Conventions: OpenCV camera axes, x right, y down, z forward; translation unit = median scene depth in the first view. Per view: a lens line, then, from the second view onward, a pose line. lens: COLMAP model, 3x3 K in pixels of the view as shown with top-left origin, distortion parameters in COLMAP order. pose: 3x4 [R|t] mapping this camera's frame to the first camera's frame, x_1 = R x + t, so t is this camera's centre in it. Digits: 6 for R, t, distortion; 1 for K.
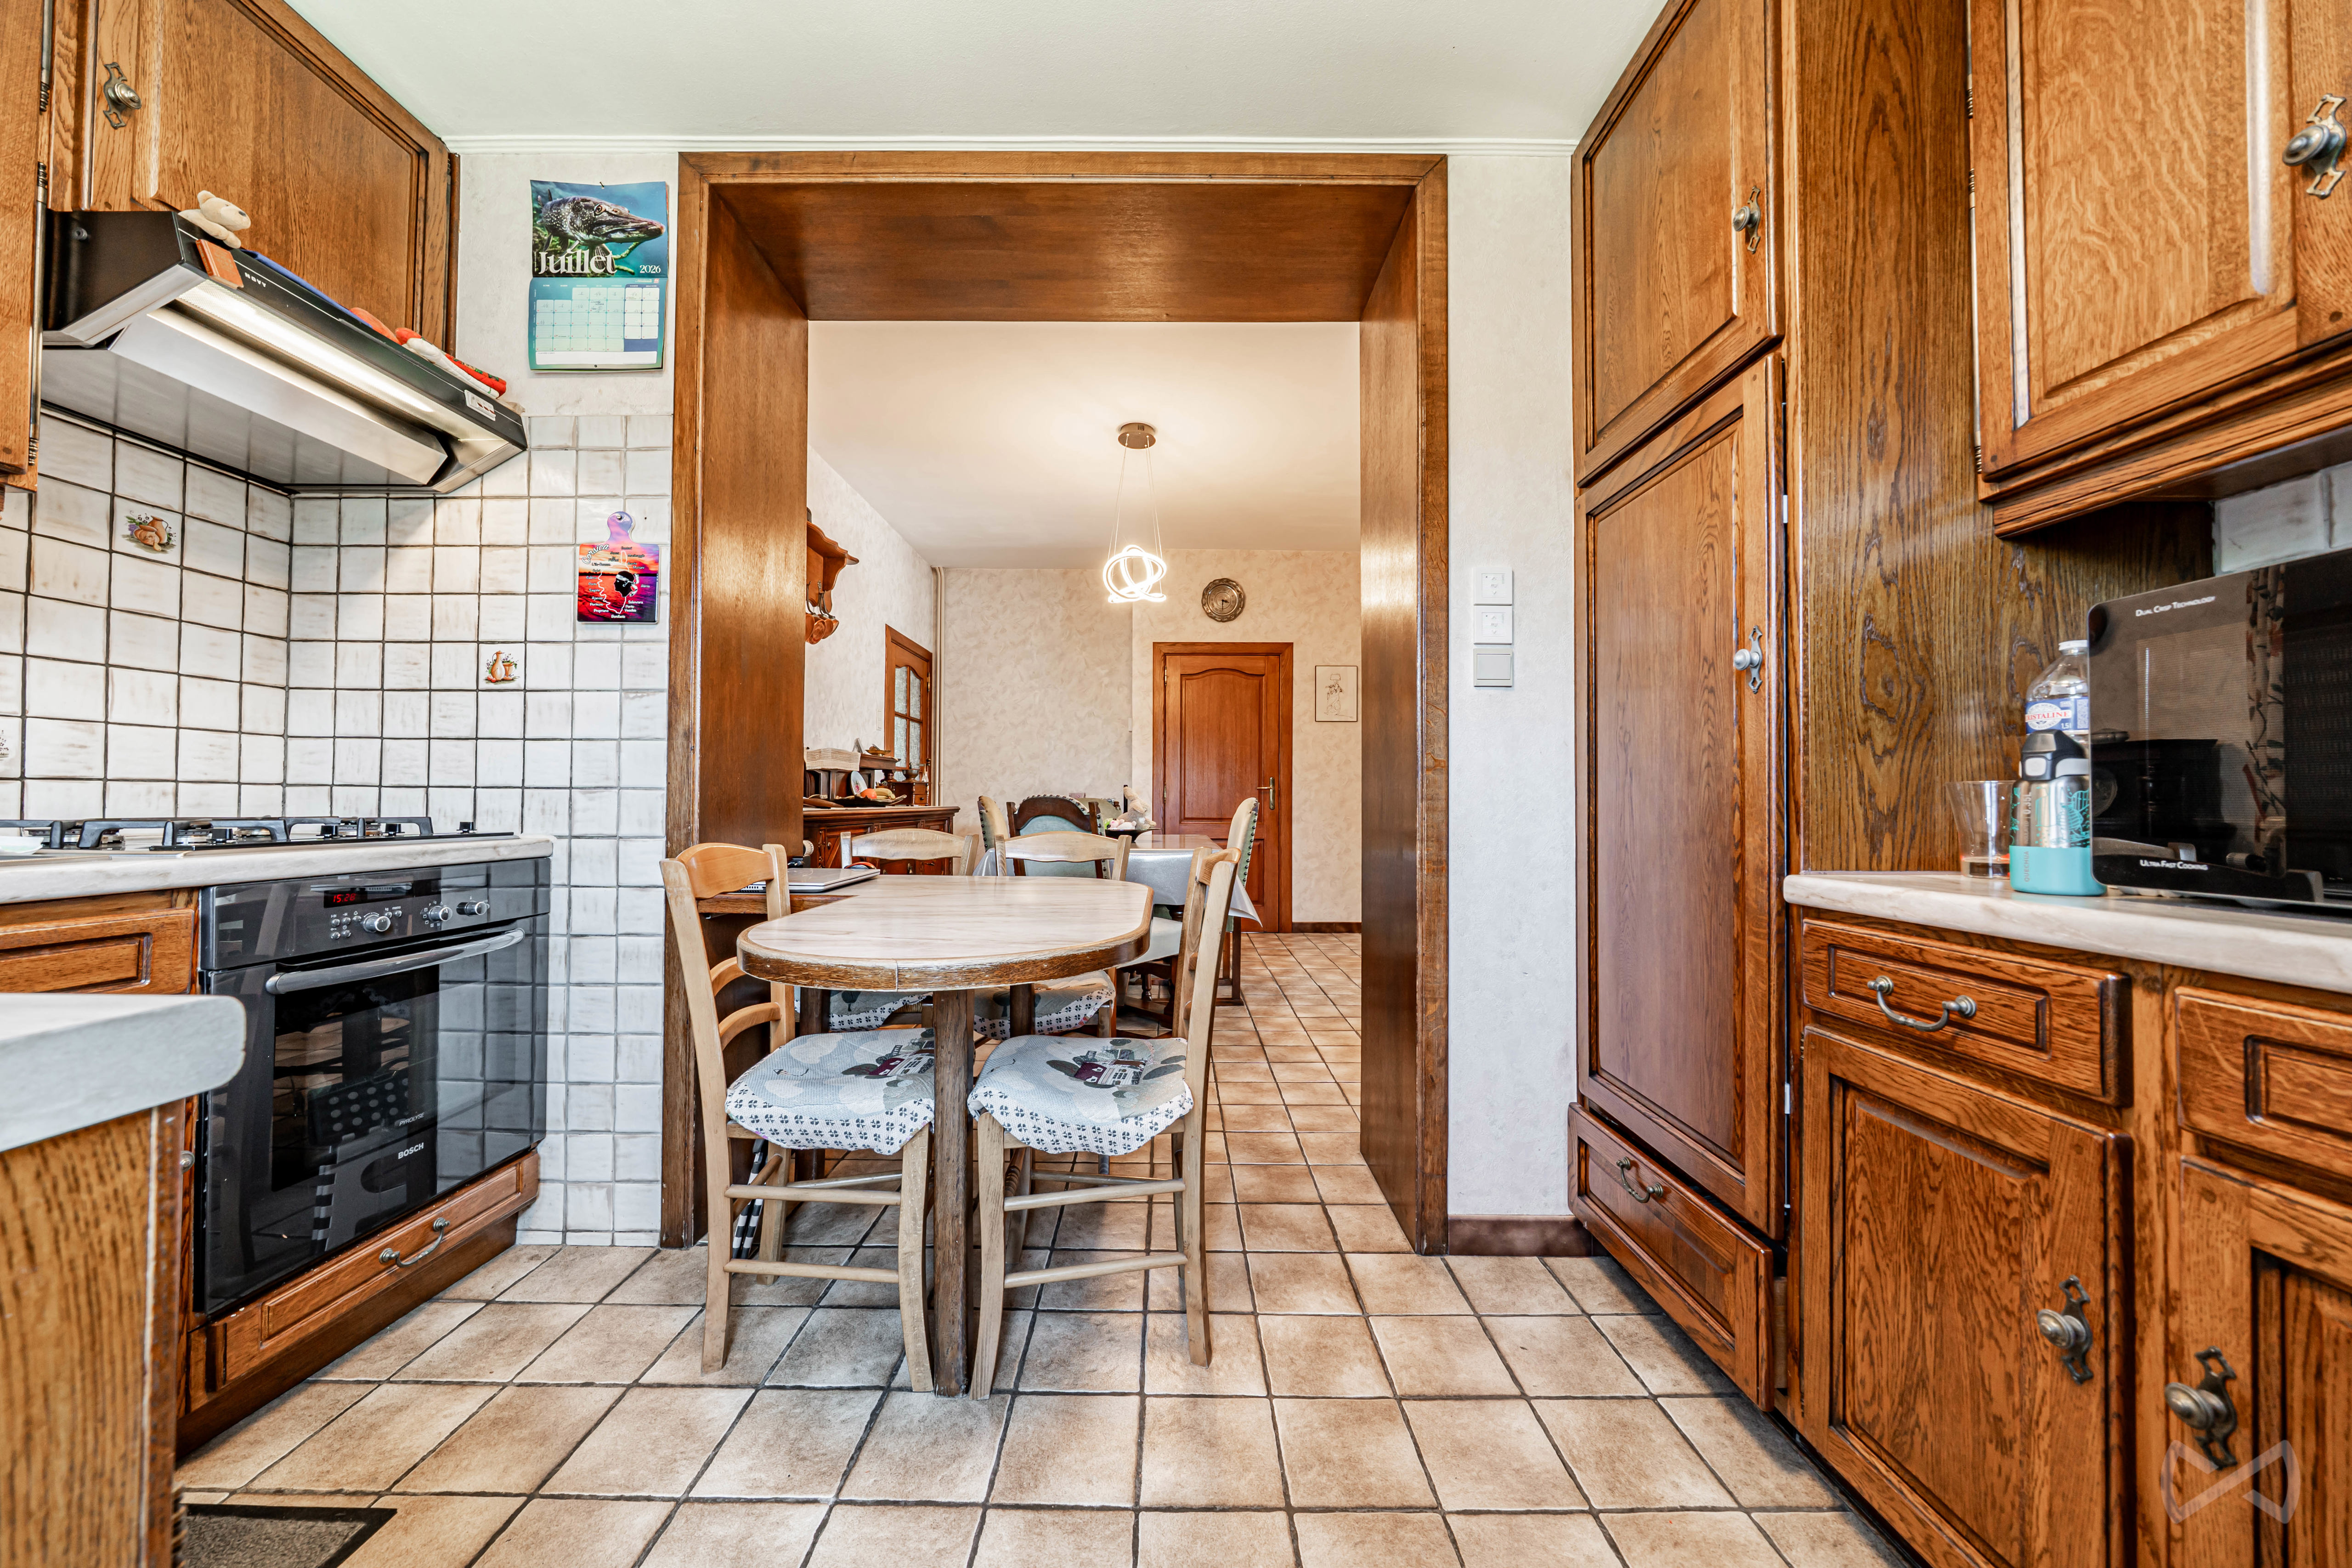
lens RADIAL K [[801.0, 0, 1167.0], [0, 801.0, 787.1], [0, 0, 1]] dist [-0.005813, -0.000013]
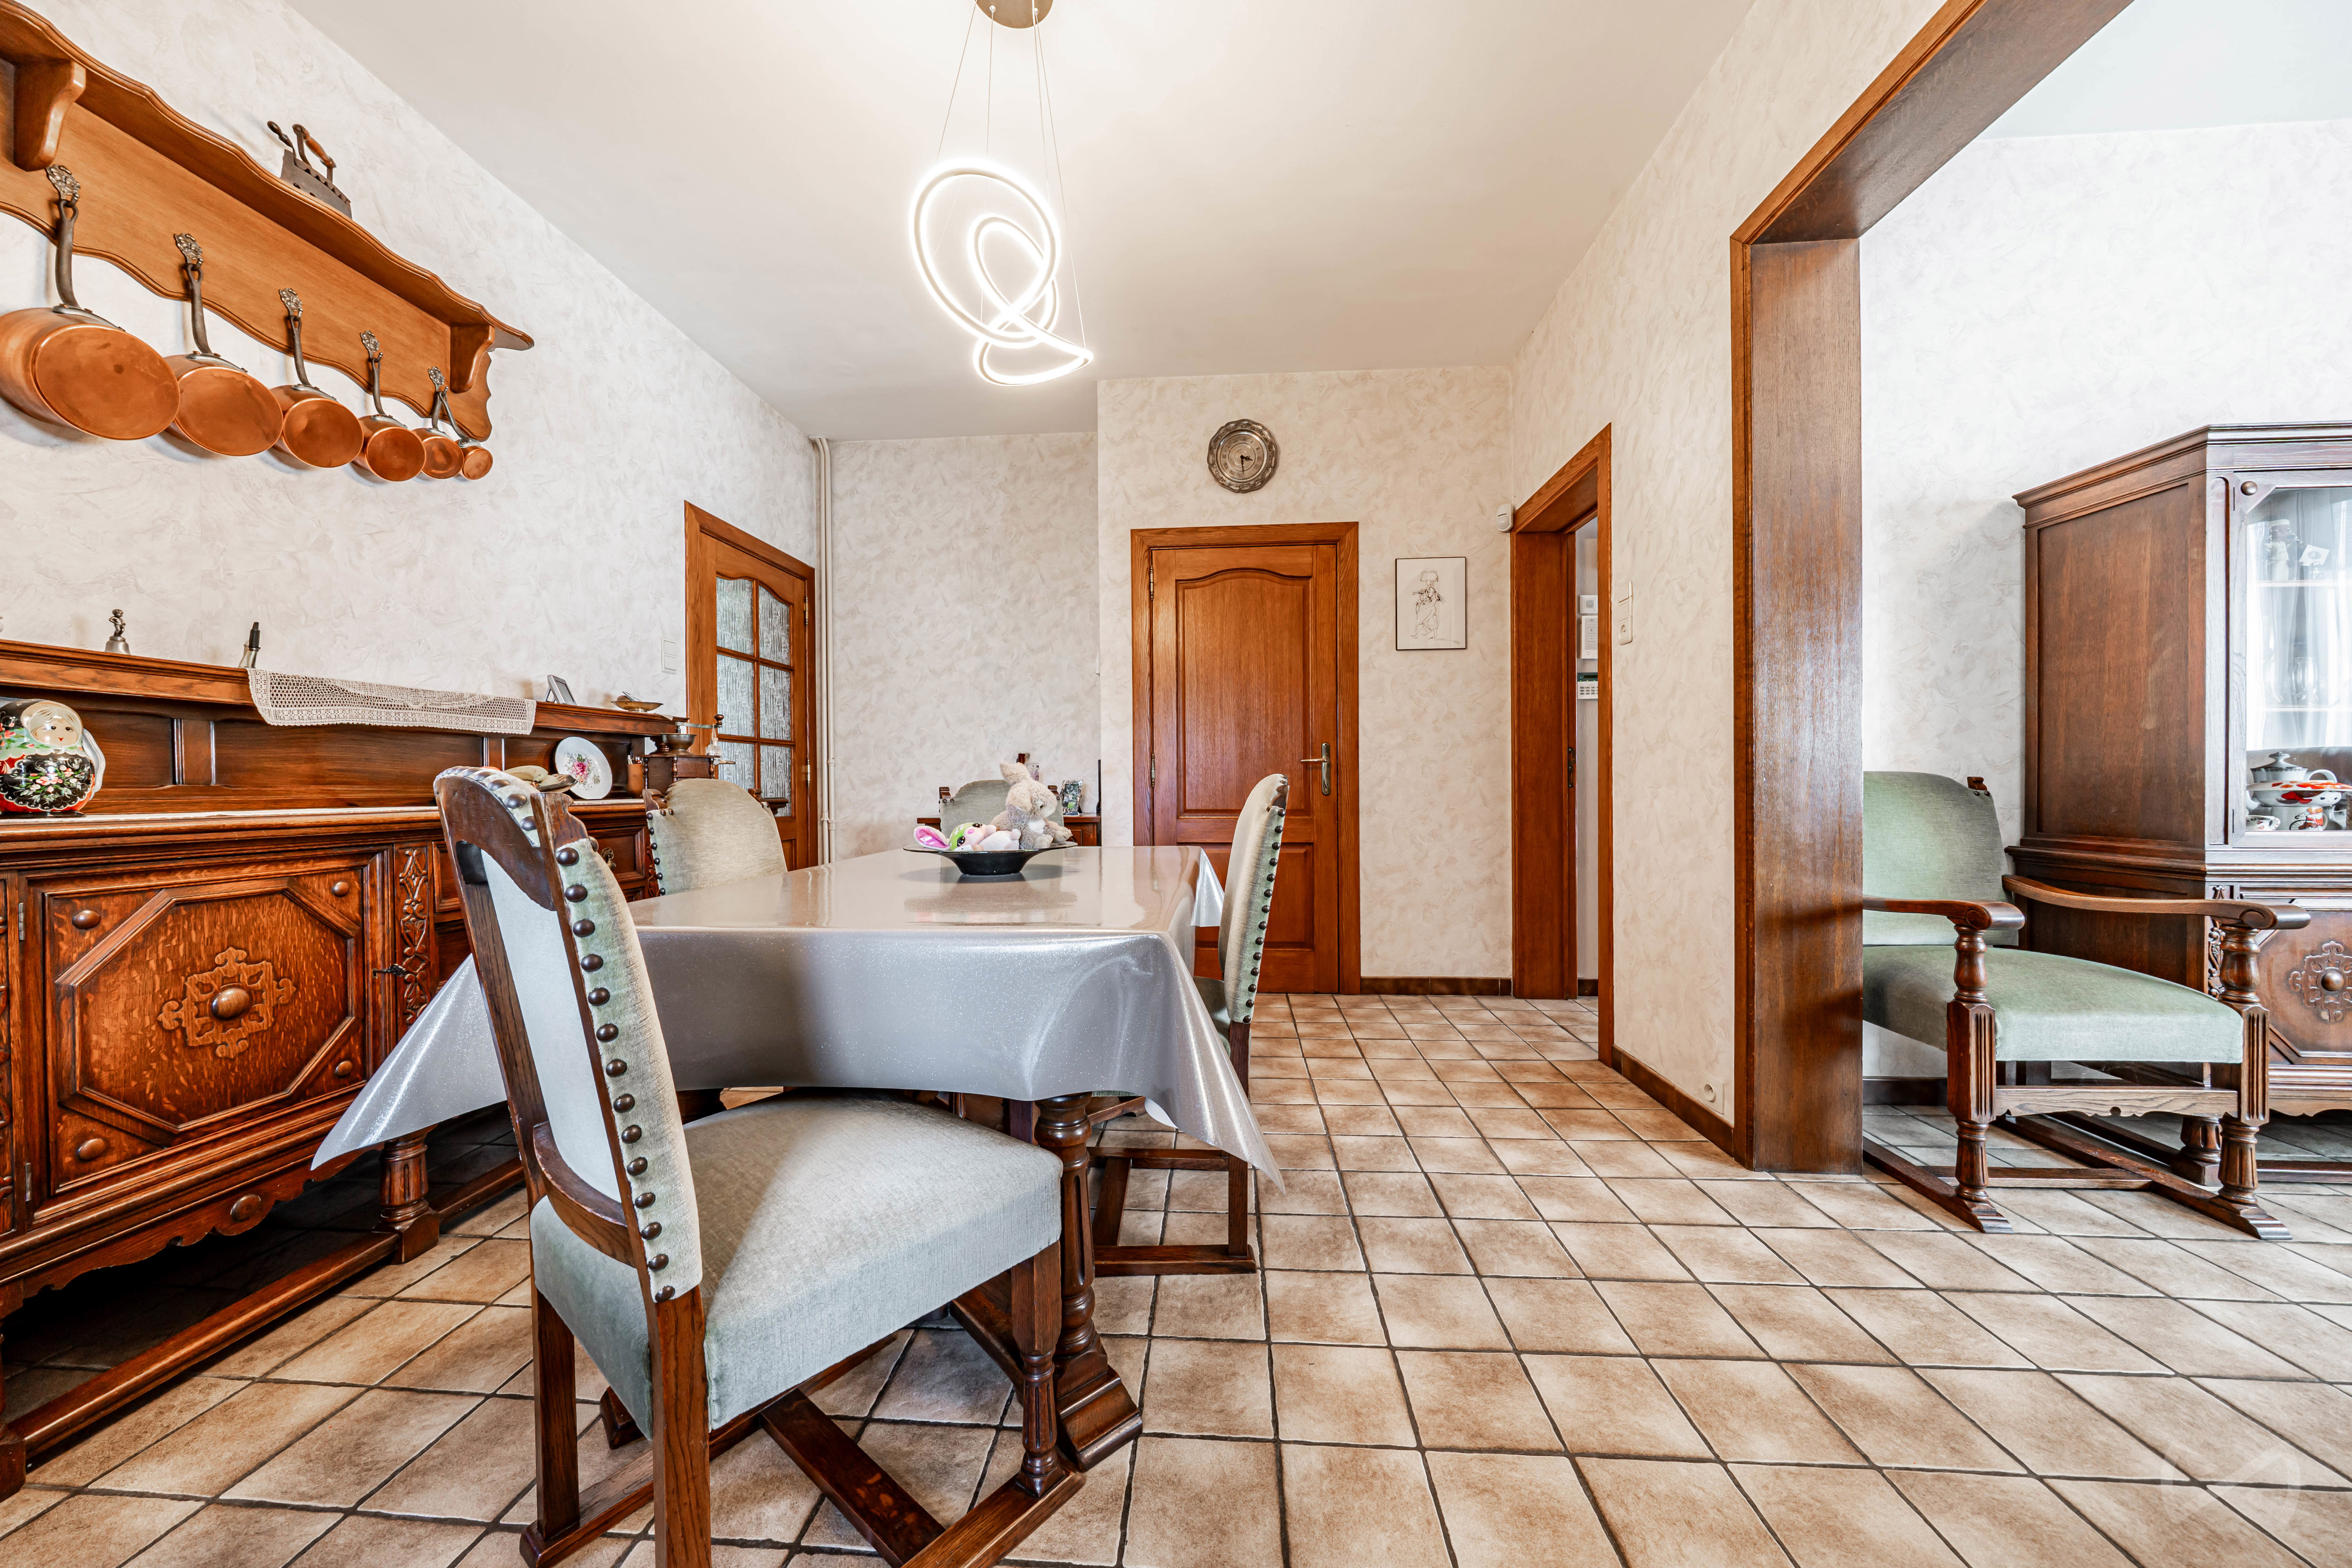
lens RADIAL K [[801.0, 0, 1167.3], [0, 801.0, 790.0], [0, 0, 1]] dist [-0.005813, -0.000013]
pose [[0.997494, -0.011626, -0.069787, 0.055954], [0.013291, 0.999637, 0.023442, 0.008437], [0.069489, -0.024310, 0.997286, 0.401173]]
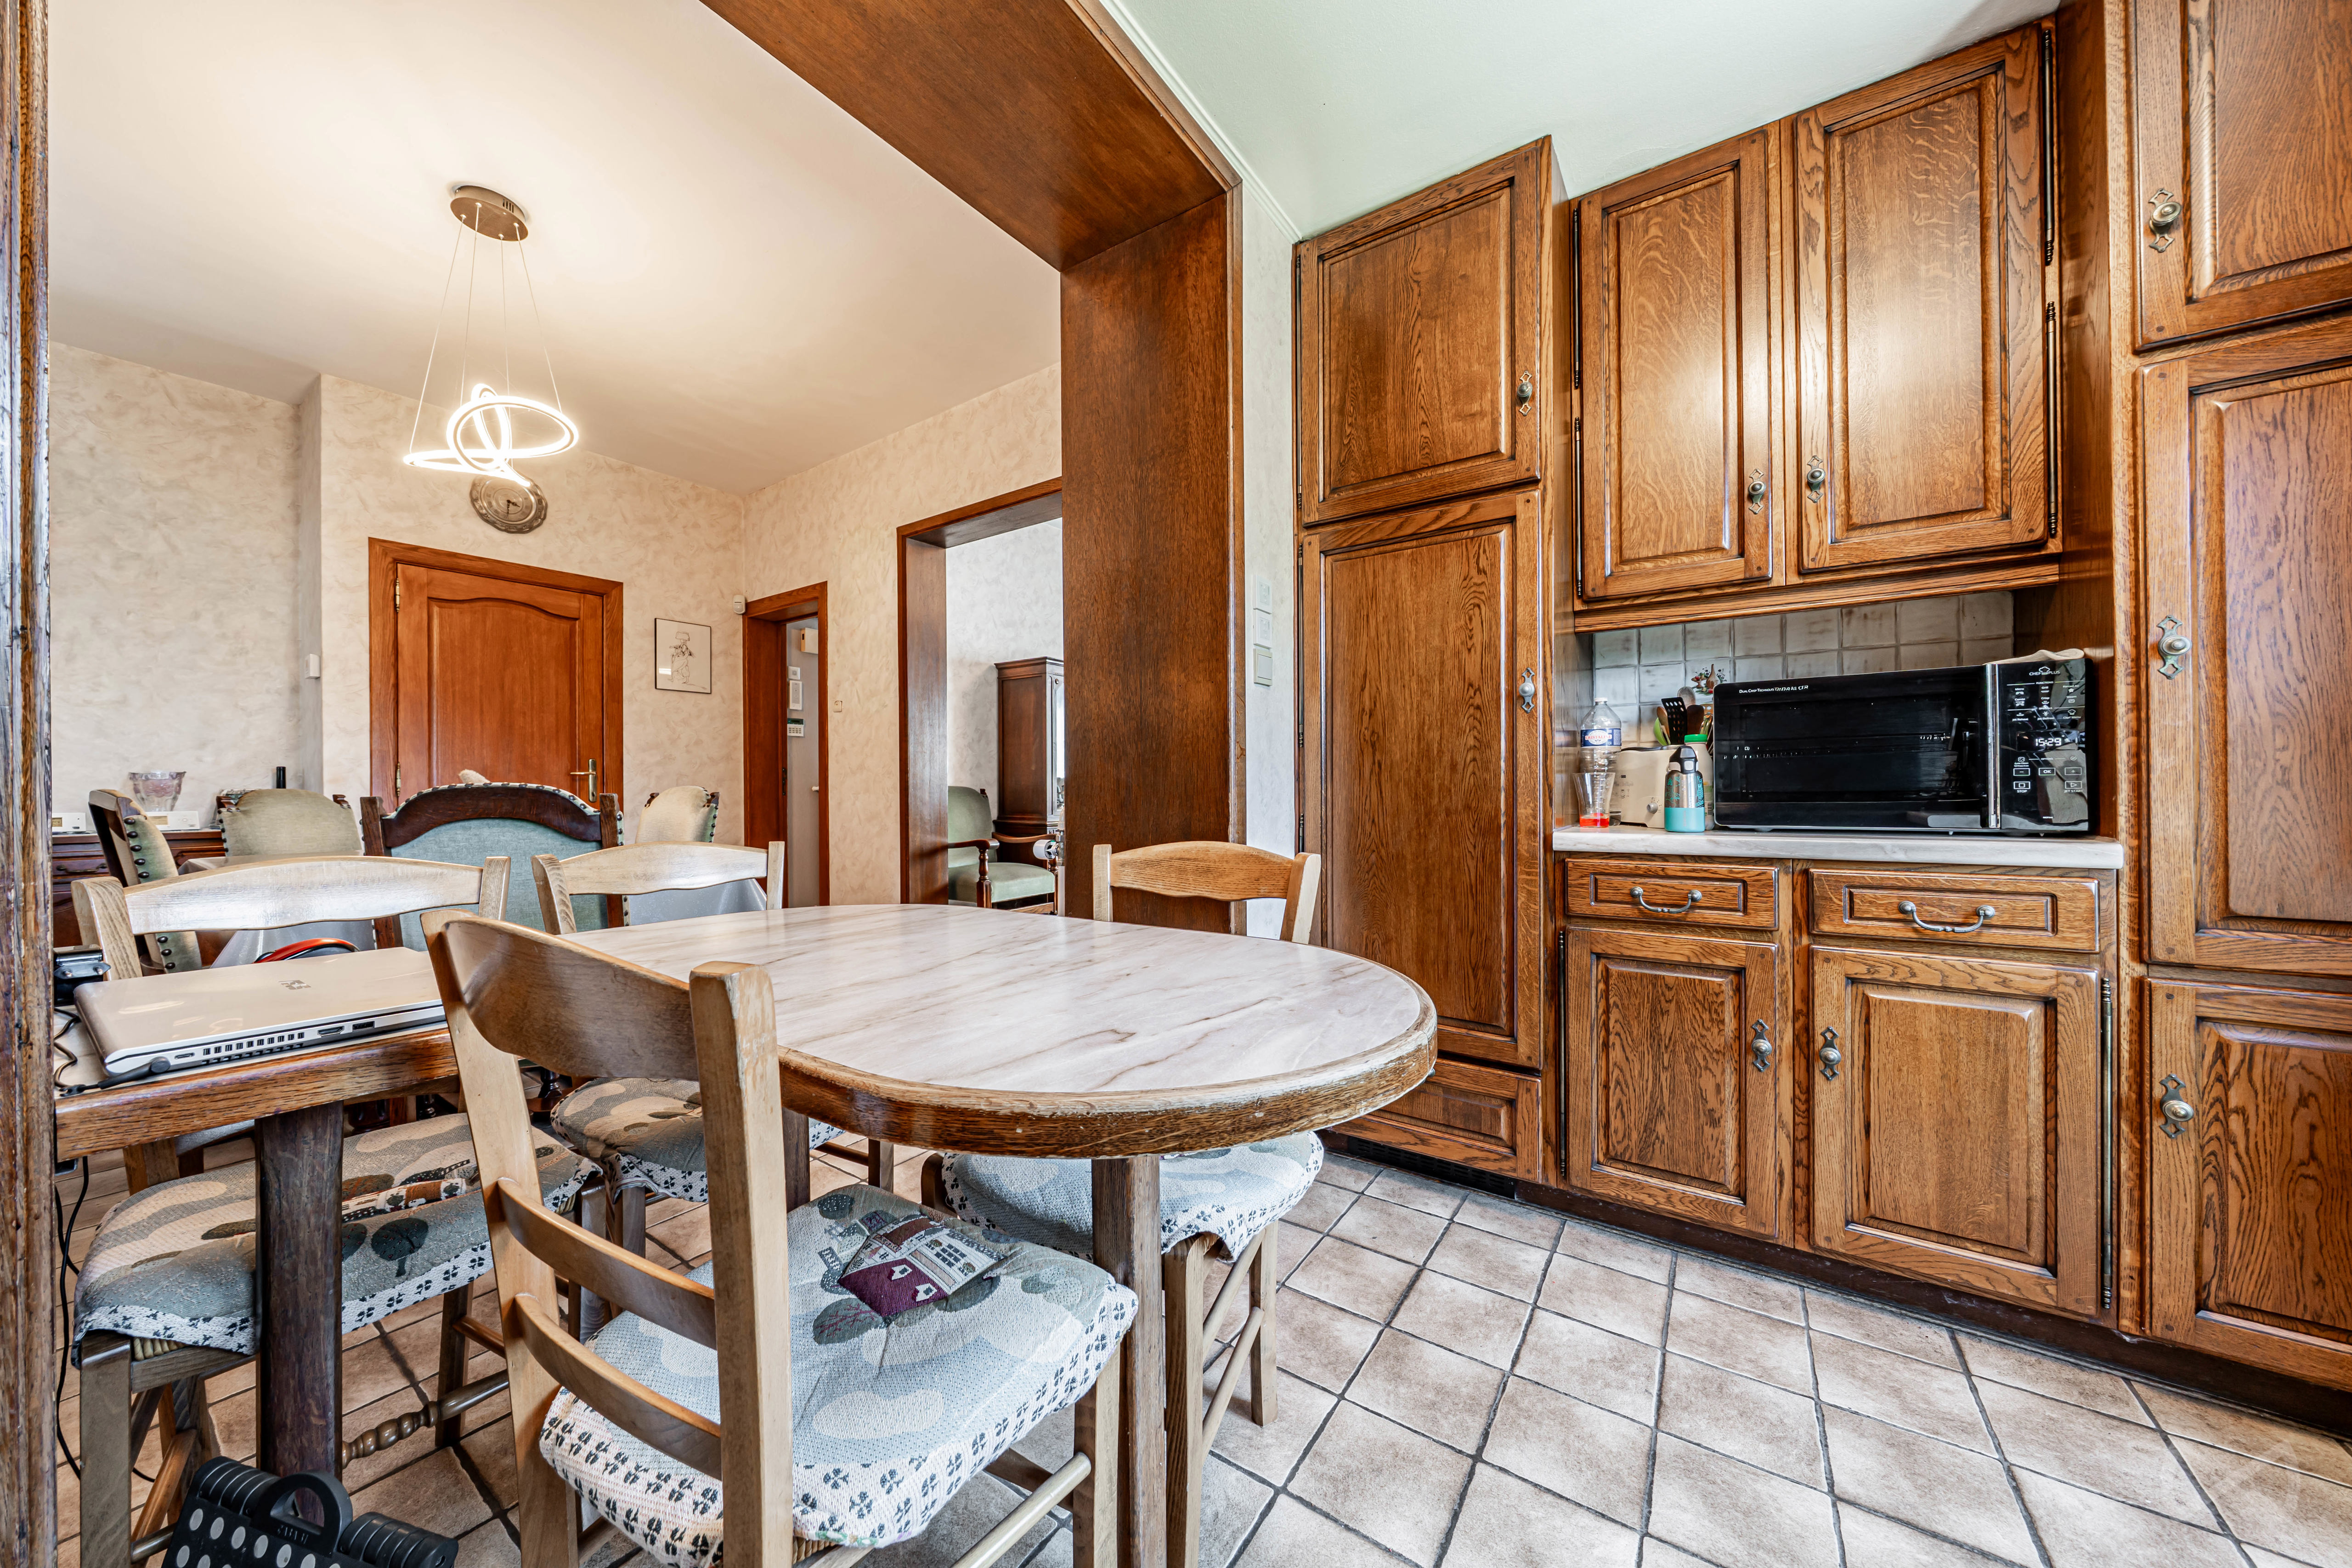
lens RADIAL K [[801.0, 0, 1169.0], [0, 801.0, 785.1], [0, 0, 1]] dist [-0.005813, -0.000013]
pose [[0.568843, -0.008267, 0.822404, -0.185593], [-0.004180, 0.999908, 0.012943, 0.000277], [-0.822435, -0.010800, 0.568756, 0.147069]]
